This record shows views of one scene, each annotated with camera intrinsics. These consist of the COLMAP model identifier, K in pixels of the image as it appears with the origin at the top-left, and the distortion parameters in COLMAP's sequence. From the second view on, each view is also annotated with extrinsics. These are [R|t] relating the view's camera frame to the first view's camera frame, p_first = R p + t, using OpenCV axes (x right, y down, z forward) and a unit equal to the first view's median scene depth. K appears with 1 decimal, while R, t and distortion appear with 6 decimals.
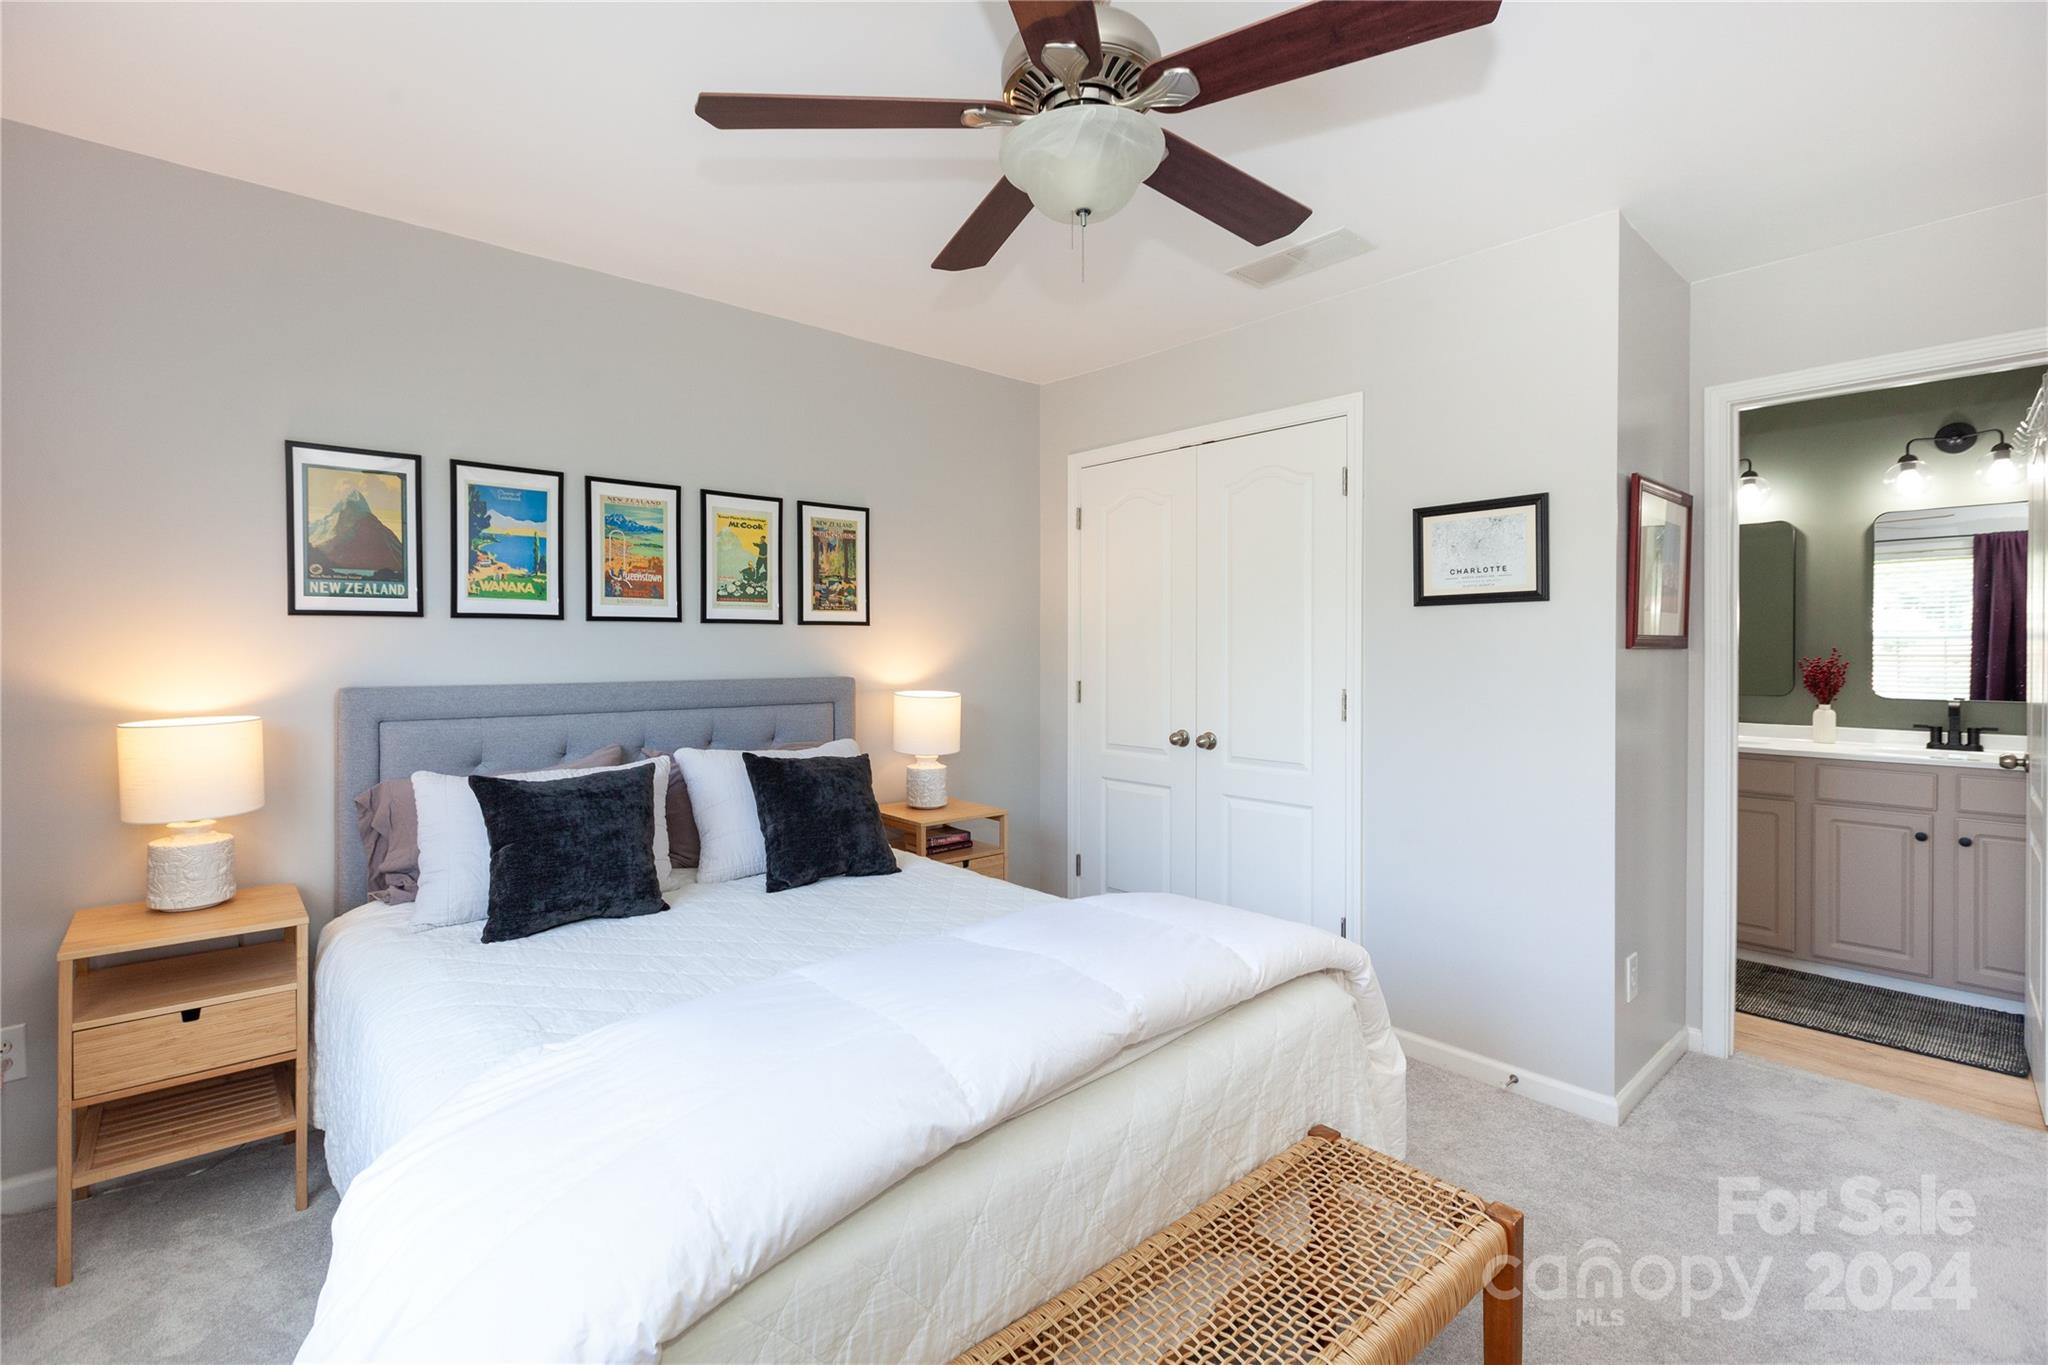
lens RADIAL K [[921.4, 0, 1009.2], [0, 921.4, 660.2], [0, 0, 1]] dist [0.016918, -0.000525]
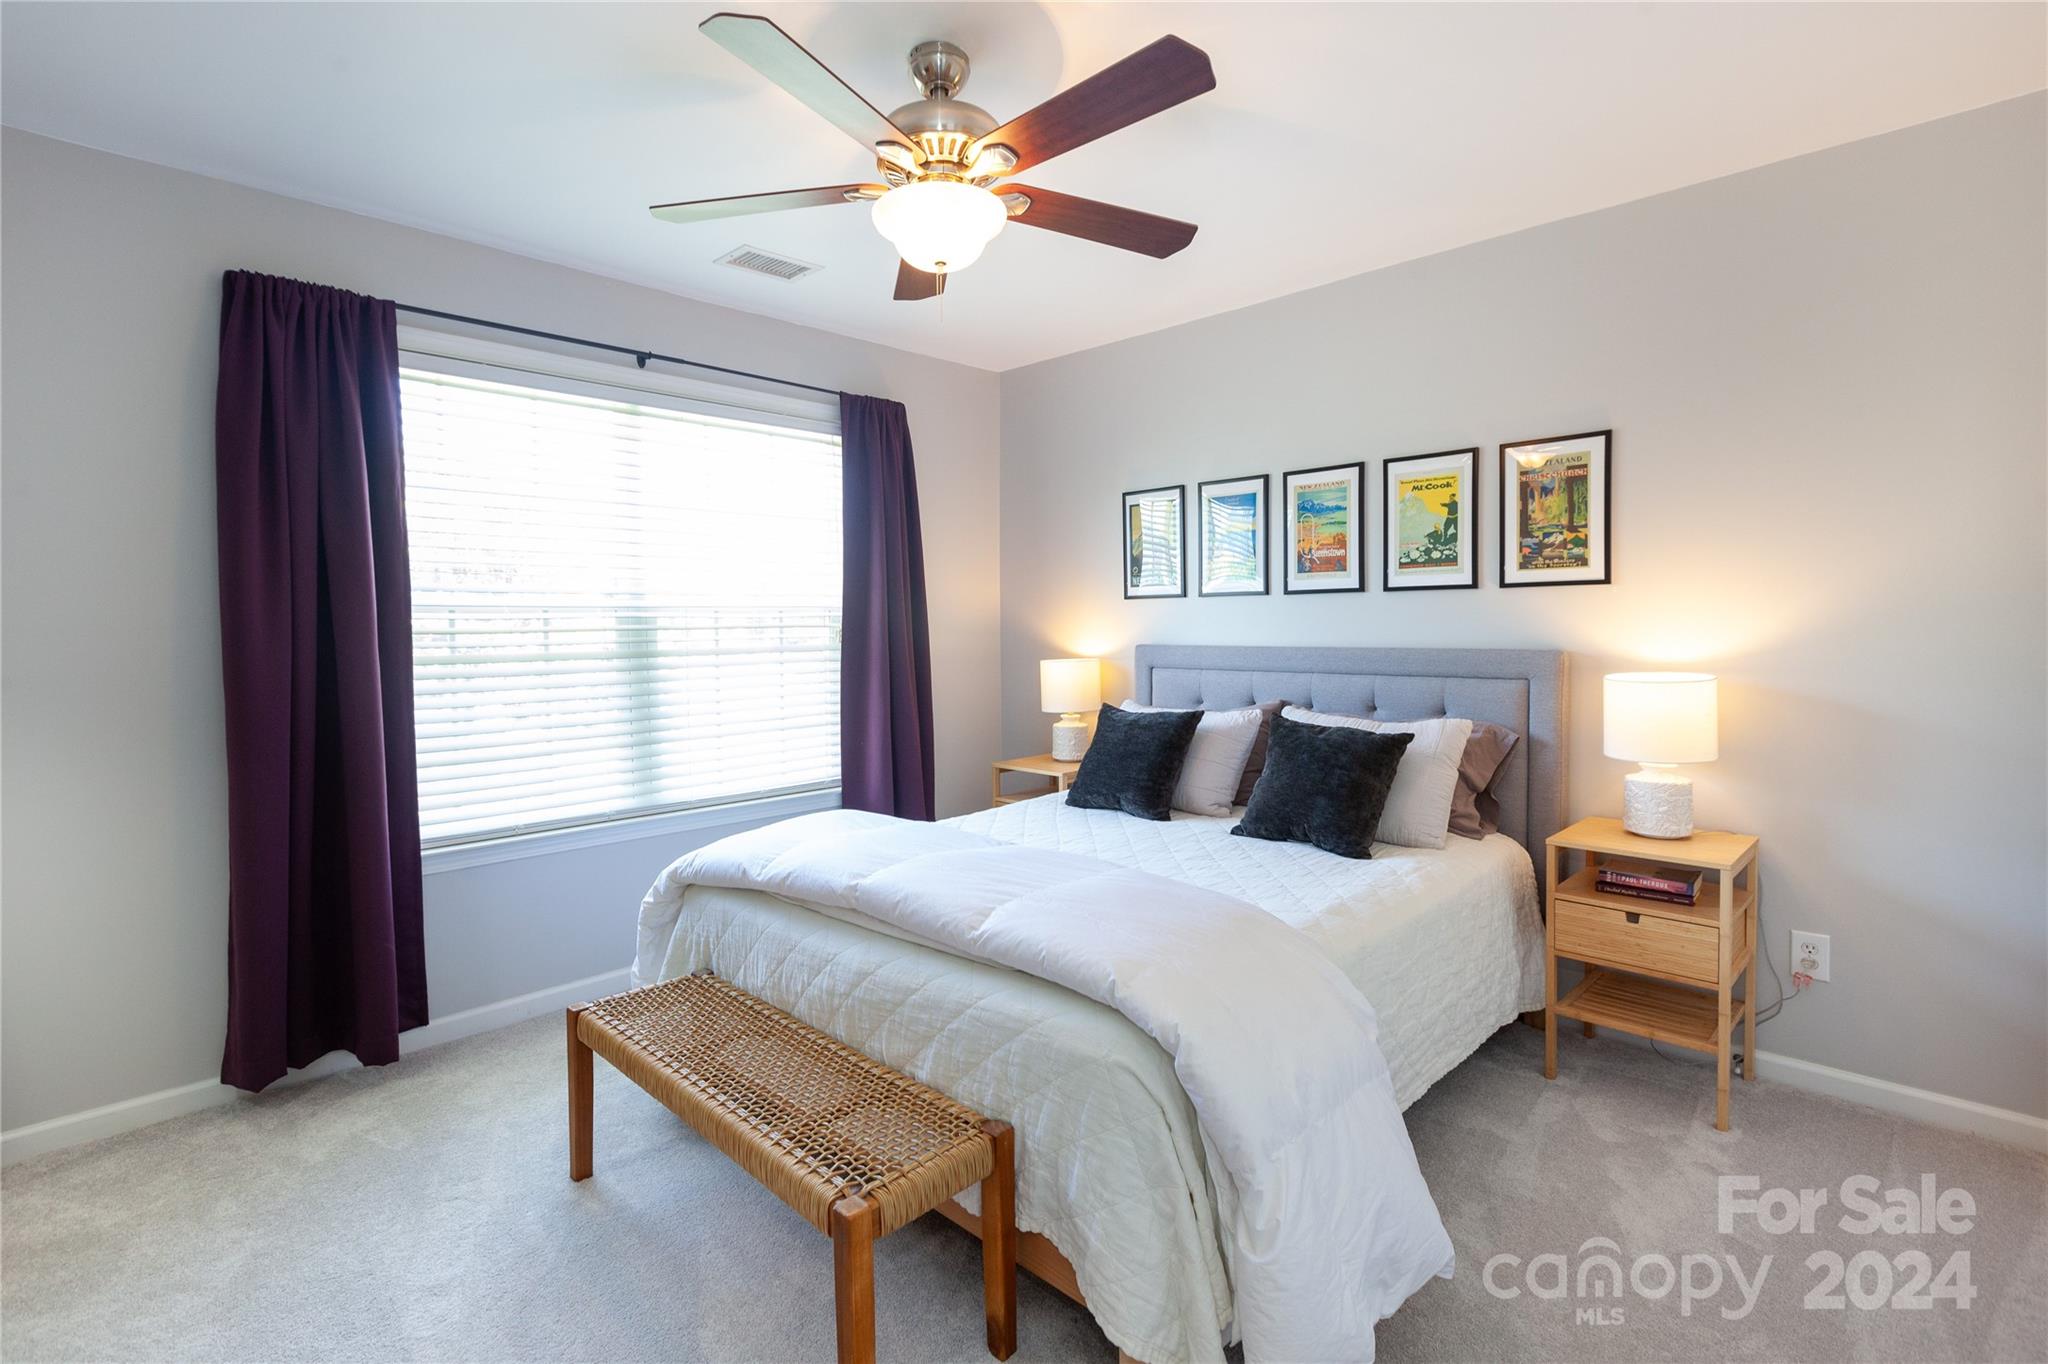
lens RADIAL K [[952.3, 0, 996.5], [0, 952.3, 677.2], [0, 0, 1]] dist [-0.005413, 0.000192]
pose [[0.070622, 0.056285, -0.995914, 0.827232], [-0.002070, 0.998413, 0.056280, -0.005031], [0.997501, -0.001913, 0.070626, 0.598009]]
